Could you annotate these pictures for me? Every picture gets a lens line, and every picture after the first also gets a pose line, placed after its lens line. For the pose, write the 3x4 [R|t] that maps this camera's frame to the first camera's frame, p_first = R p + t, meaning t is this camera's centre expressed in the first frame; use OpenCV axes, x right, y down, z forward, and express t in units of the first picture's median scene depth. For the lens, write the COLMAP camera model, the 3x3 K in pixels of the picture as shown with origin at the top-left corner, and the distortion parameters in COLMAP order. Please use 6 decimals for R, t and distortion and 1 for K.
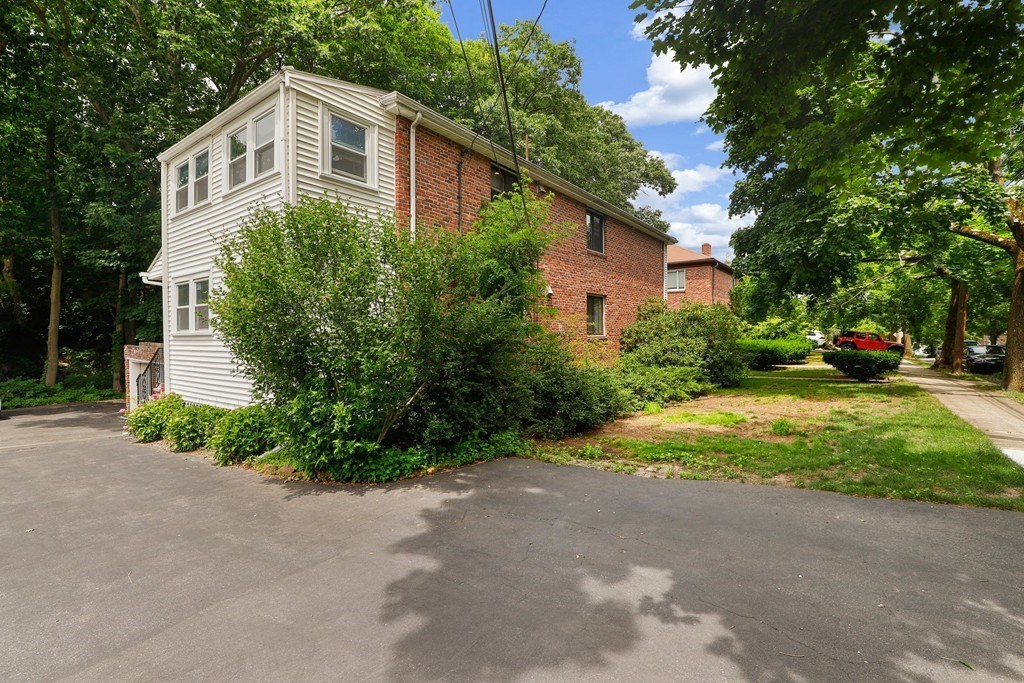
lens RADIAL K [[467.7, 0, 522.1], [0, 467.7, 341.5], [0, 0, 1]] dist [-0.018360, 0.005314]
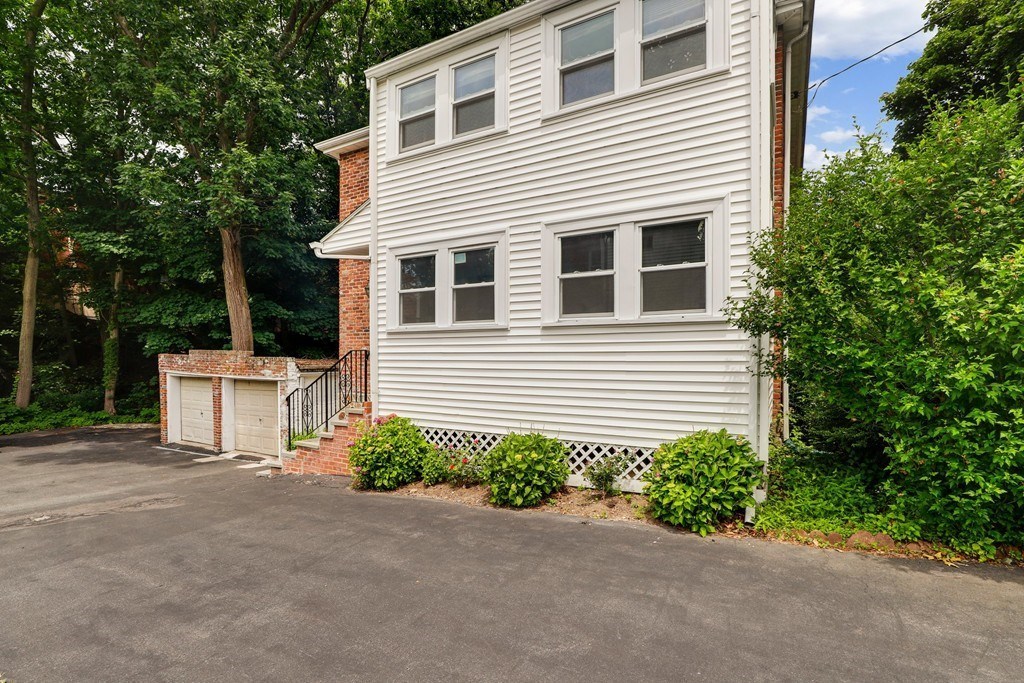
lens RADIAL K [[472.3, 0, 511.8], [0, 472.3, 363.1], [0, 0, 1]] dist [-0.013222, 0.000328]
pose [[0.993448, 0.004967, 0.114180, -0.366928], [-0.005550, 0.999973, 0.004785, 0.016250], [-0.114153, -0.005387, 0.993449, 0.160022]]
